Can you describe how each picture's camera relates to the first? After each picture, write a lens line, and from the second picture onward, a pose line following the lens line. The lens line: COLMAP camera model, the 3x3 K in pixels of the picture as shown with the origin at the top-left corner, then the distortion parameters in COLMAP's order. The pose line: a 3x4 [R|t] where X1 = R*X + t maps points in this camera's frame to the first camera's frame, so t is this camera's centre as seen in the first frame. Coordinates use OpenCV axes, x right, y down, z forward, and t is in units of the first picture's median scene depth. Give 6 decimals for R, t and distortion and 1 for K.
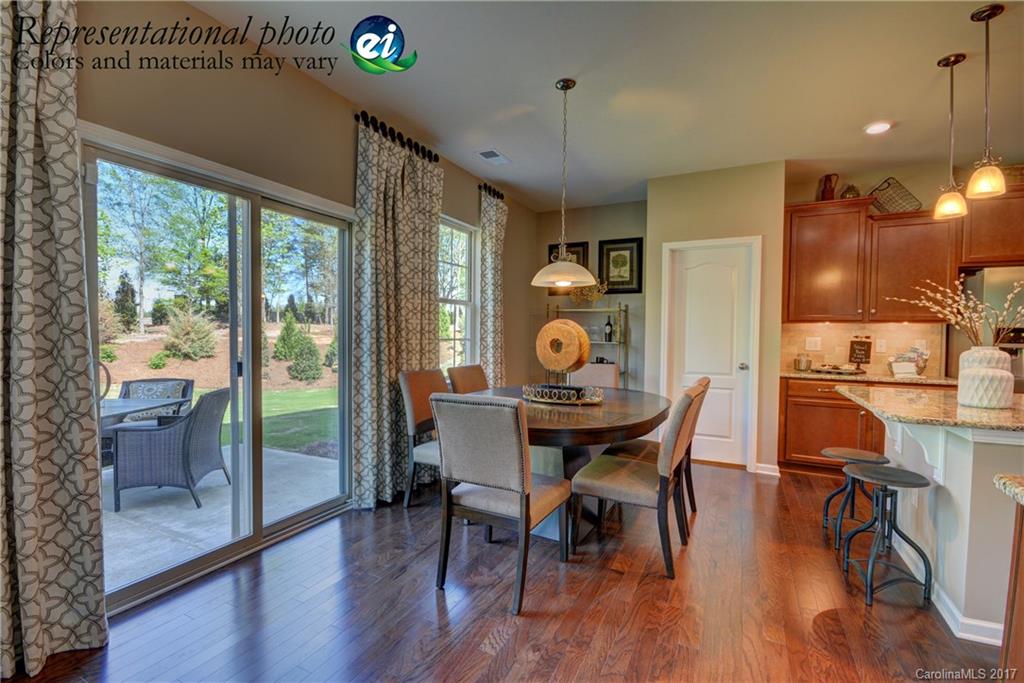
lens RADIAL K [[453.4, 0, 508.8], [0, 453.4, 343.4], [0, 0, 1]] dist [0.001634, -0.001578]
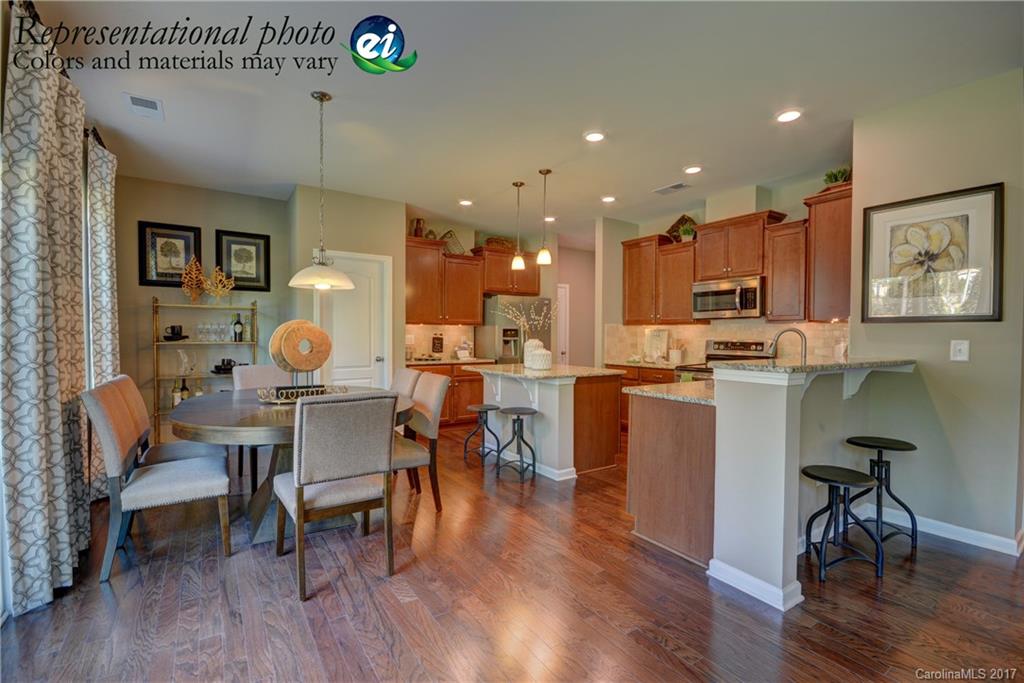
lens RADIAL K [[453.4, 0, 512.8], [0, 453.4, 339.0], [0, 0, 1]] dist [0.001634, -0.001578]
pose [[0.491623, -0.016422, 0.870653, -0.383208], [0.020412, 0.999765, 0.007331, -0.005654], [-0.870569, 0.014168, 0.491843, 0.067240]]
